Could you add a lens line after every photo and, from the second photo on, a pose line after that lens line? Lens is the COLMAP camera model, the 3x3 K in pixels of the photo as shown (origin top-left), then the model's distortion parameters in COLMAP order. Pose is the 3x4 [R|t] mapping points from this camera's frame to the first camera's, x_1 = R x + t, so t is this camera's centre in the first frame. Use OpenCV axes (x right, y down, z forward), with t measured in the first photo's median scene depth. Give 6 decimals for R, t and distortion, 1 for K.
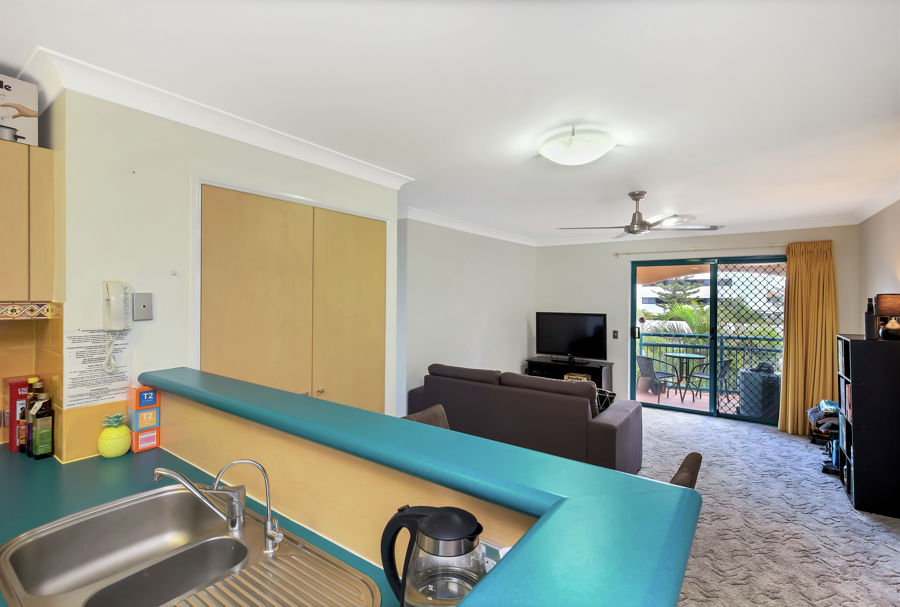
lens RADIAL K [[415.6, 0, 452.4], [0, 415.6, 300.8], [0, 0, 1]] dist [0.008345, -0.002256]
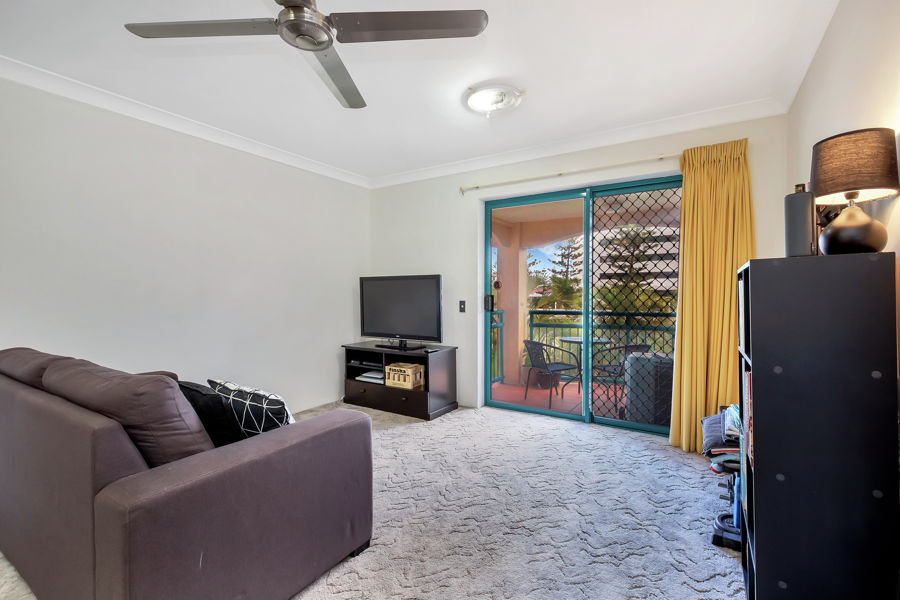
lens RADIAL K [[415.6, 0, 442.8], [0, 415.6, 300.8], [0, 0, 1]] dist [0.008345, -0.002256]
pose [[0.997942, -0.007373, 0.063691, 0.772284], [0.006574, 0.999897, 0.012757, 0.153499], [-0.063779, -0.012312, 0.997888, 0.756554]]
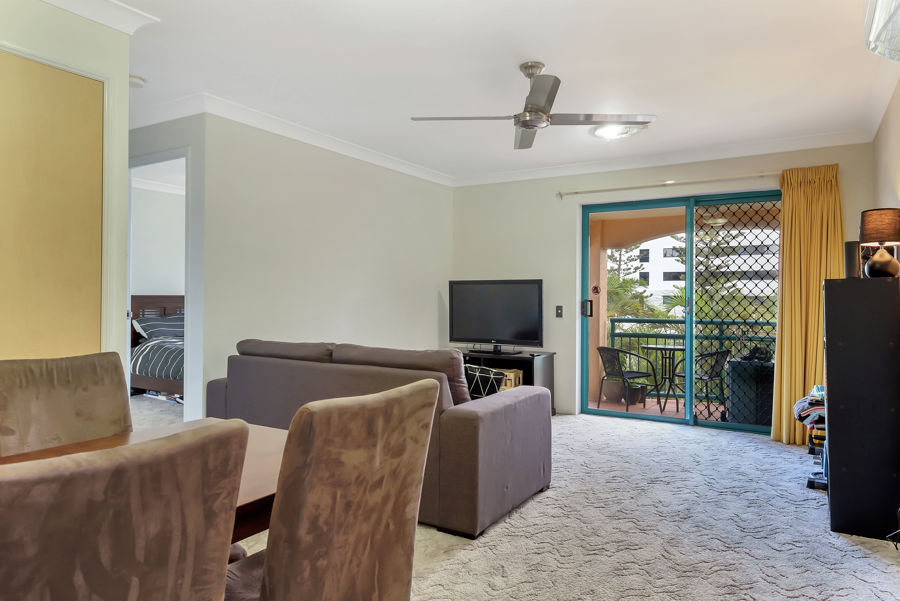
lens RADIAL K [[586.7, 0, 446.1], [0, 586.7, 295.2], [0, 0, 1]] dist [0.002444, 0.000843]
pose [[0.997478, 0.001961, 0.070954, 0.336635], [-0.001230, 0.999946, -0.010346, 0.158186], [-0.070970, 0.010233, 0.997426, 0.120452]]
